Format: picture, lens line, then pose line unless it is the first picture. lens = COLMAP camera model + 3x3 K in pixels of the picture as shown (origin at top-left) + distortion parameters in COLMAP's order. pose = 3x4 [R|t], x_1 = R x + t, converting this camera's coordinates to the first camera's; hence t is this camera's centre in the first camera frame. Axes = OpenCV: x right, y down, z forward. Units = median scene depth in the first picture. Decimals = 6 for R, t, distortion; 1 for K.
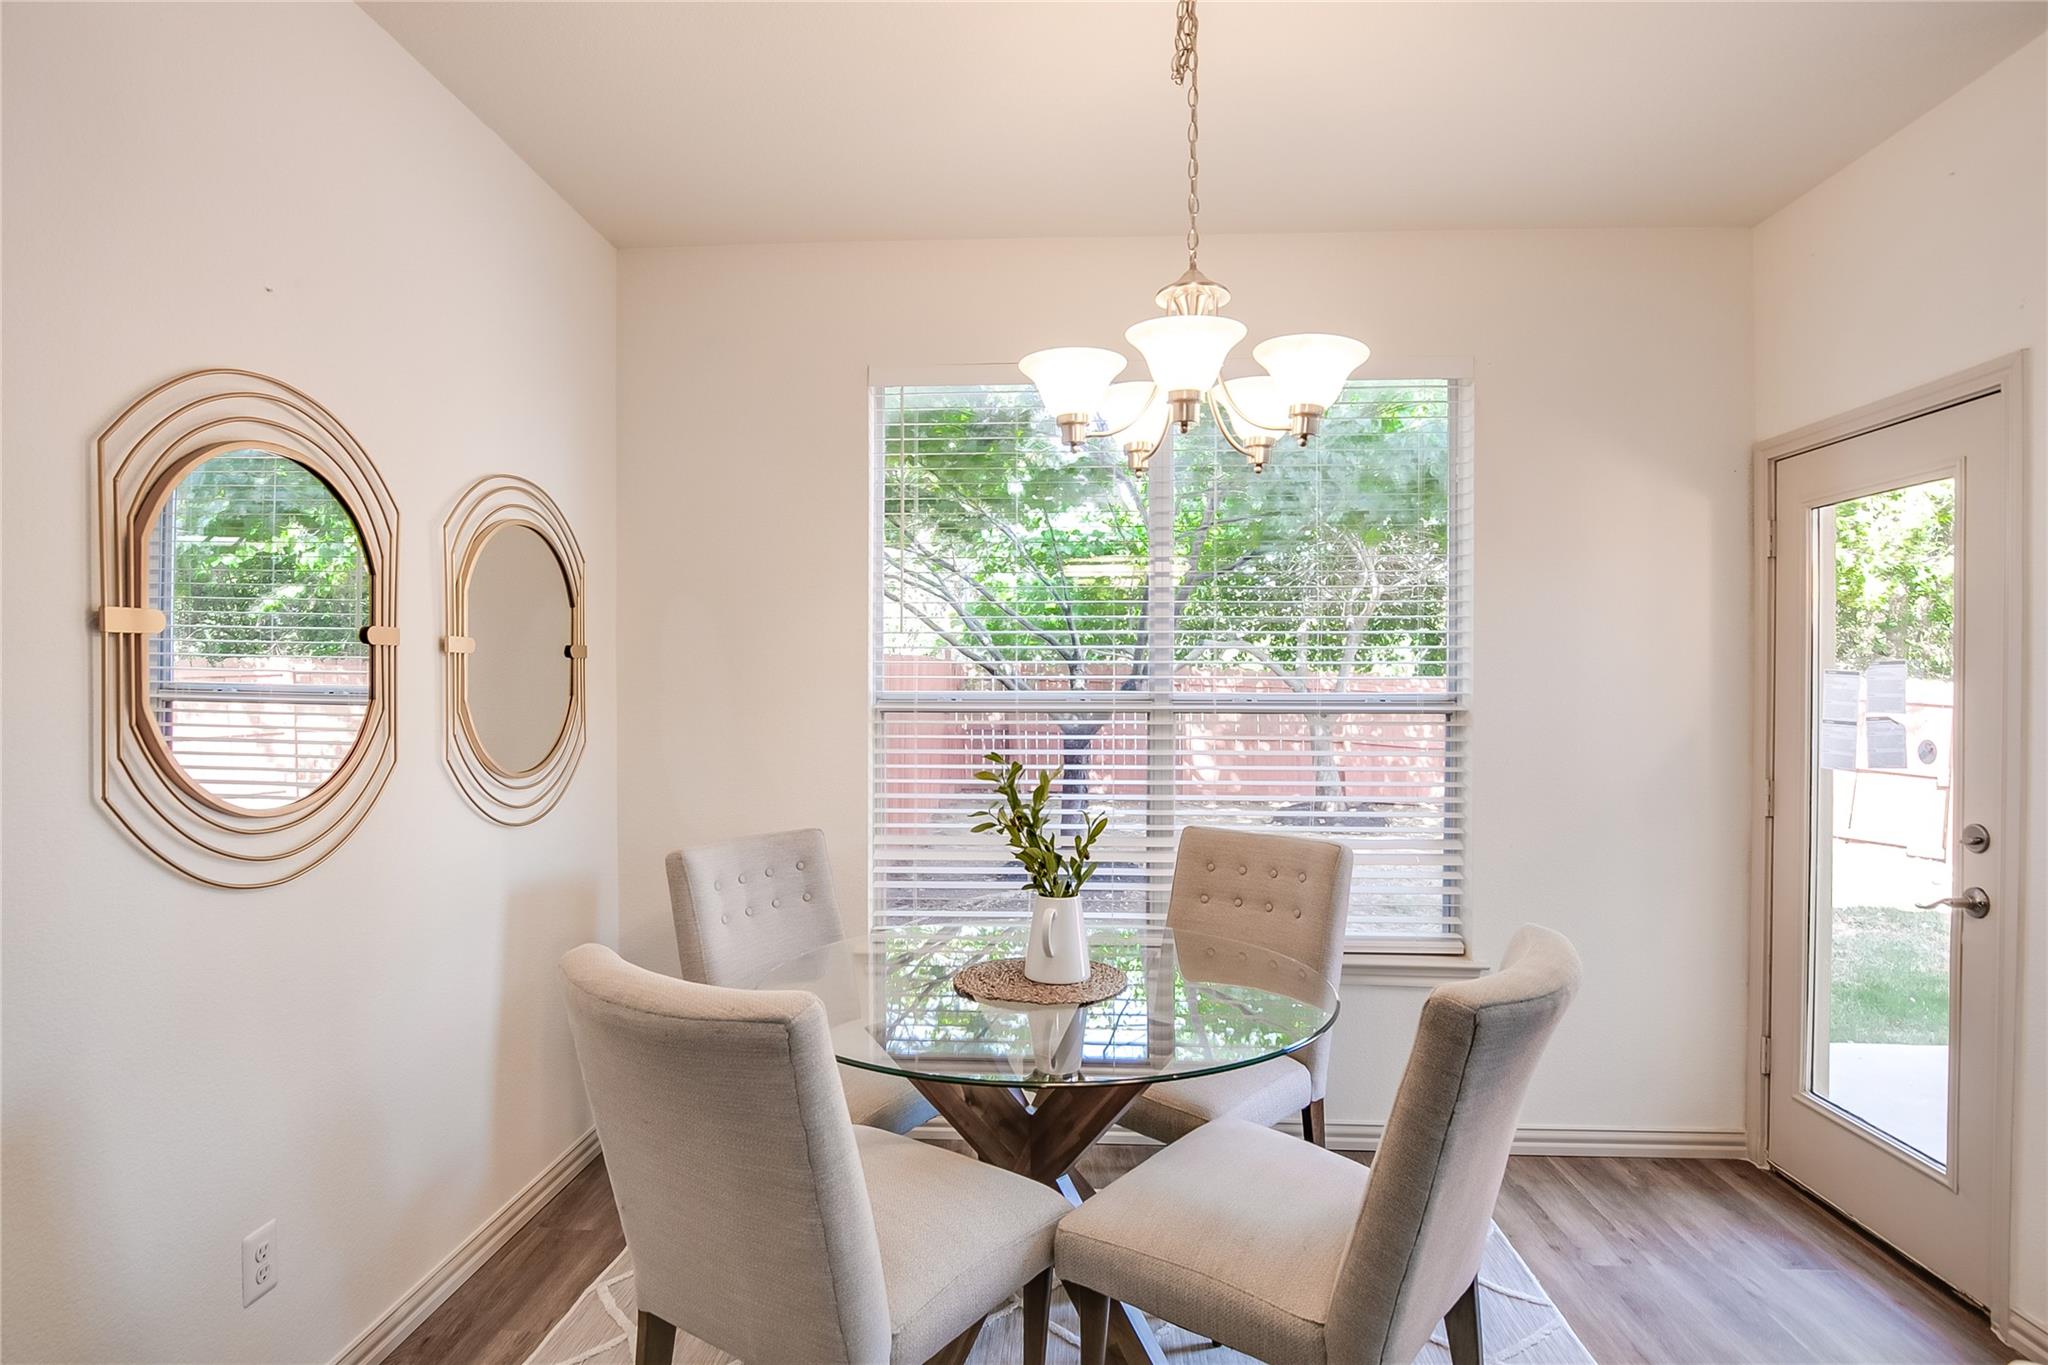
lens RADIAL K [[964.0, 0, 1033.9], [0, 964.0, 693.5], [0, 0, 1]] dist [-0.035877, 0.007113]
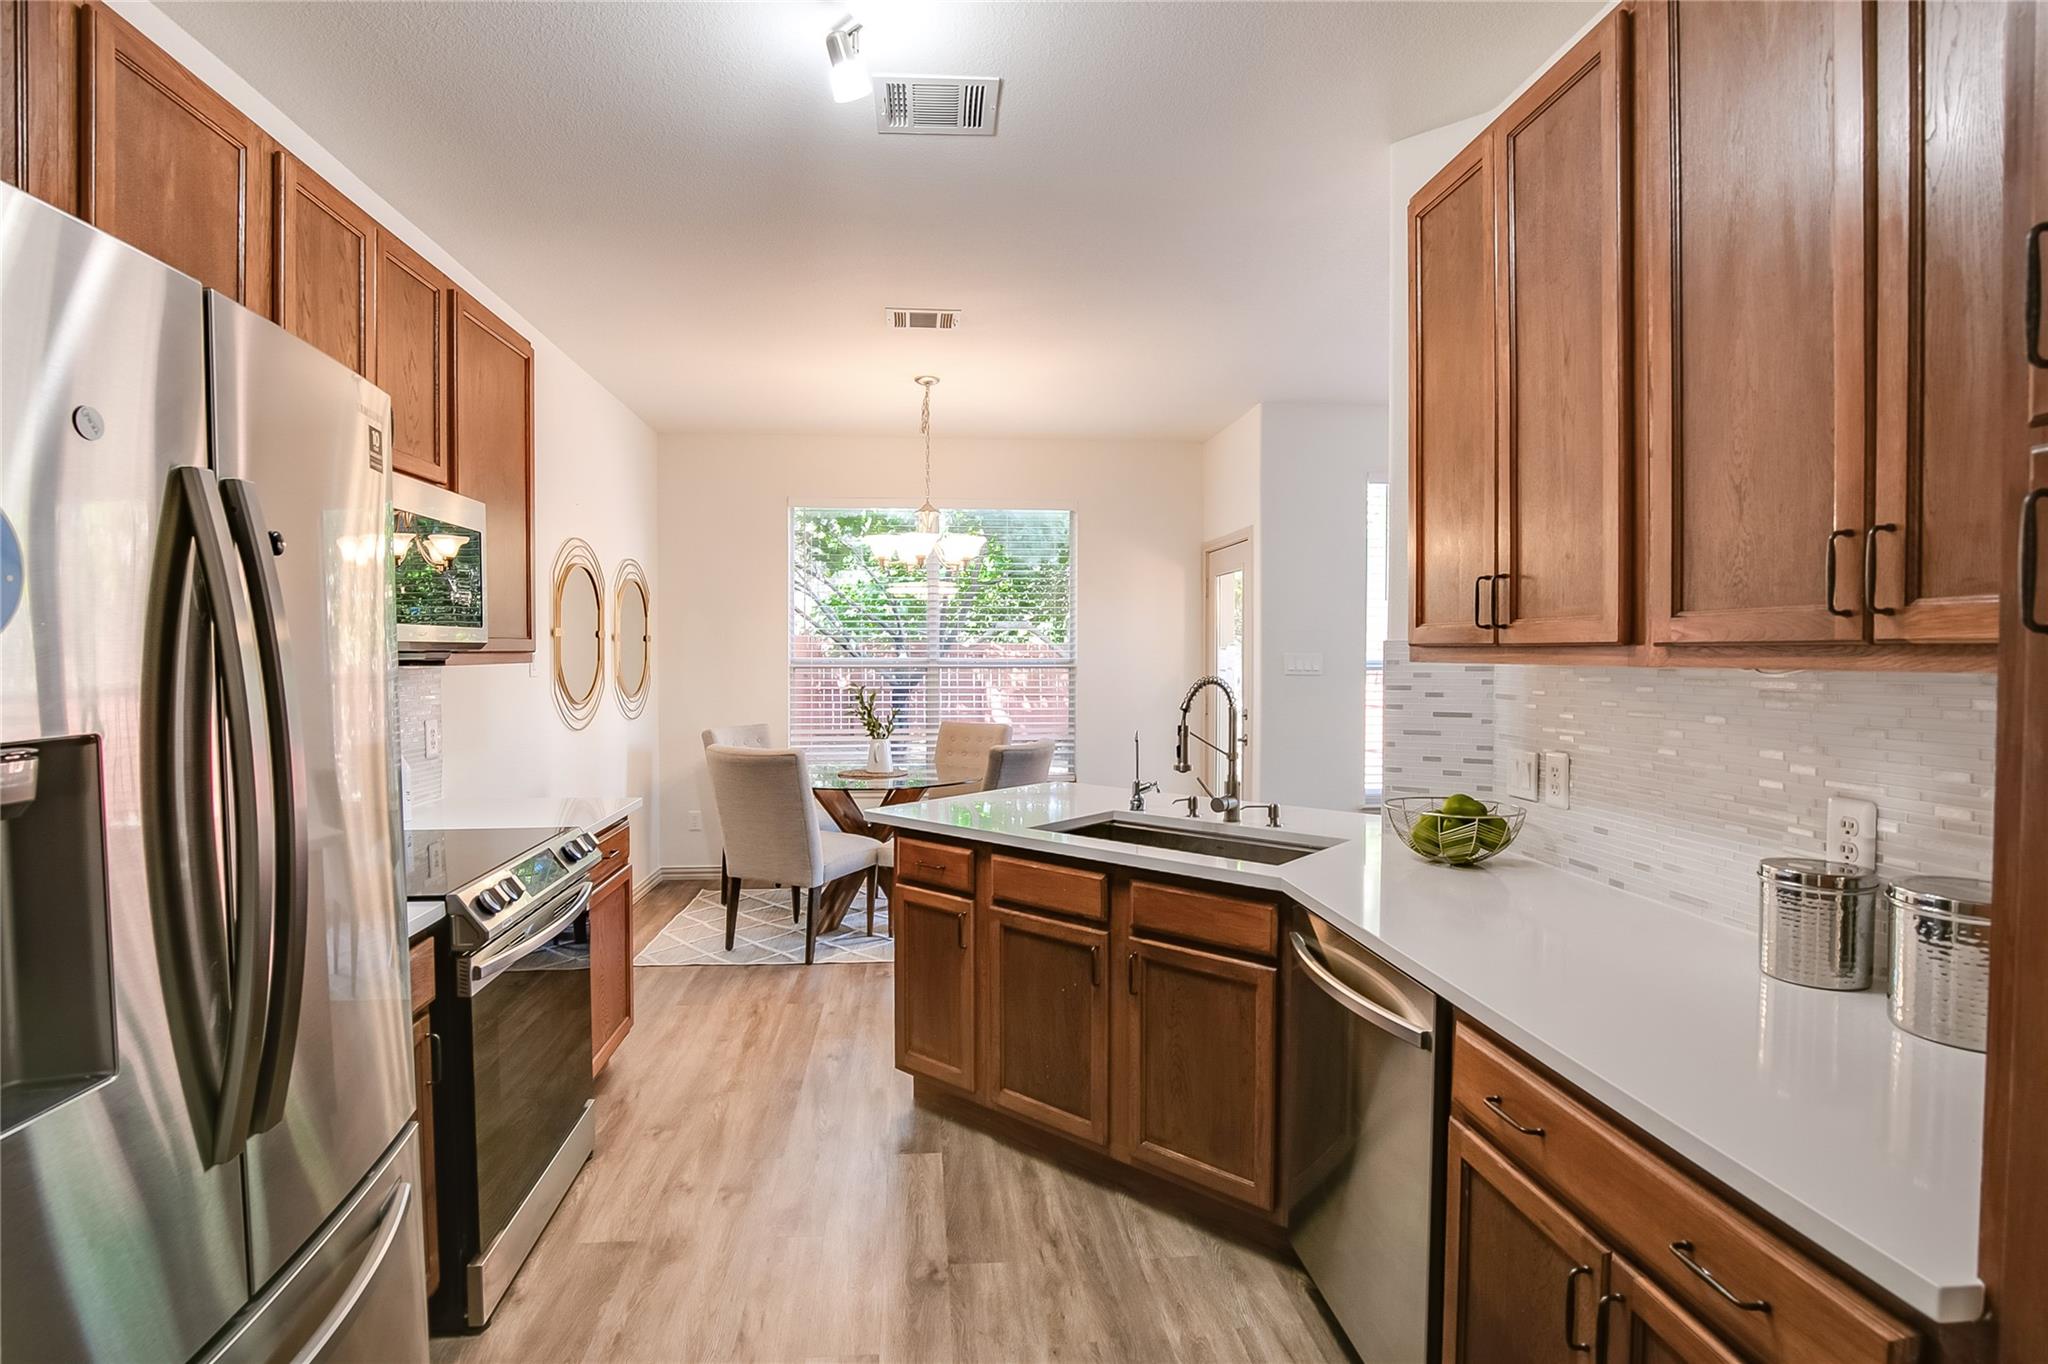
lens RADIAL K [[979.7, 0, 1060.2], [0, 979.7, 671.5], [0, 0, 1]] dist [-0.036831, 0.001143]
pose [[0.982419, -0.010794, 0.186379, 0.010270], [0.009513, 0.999925, 0.007768, 0.012258], [-0.186449, -0.005858, 0.982447, -1.242403]]
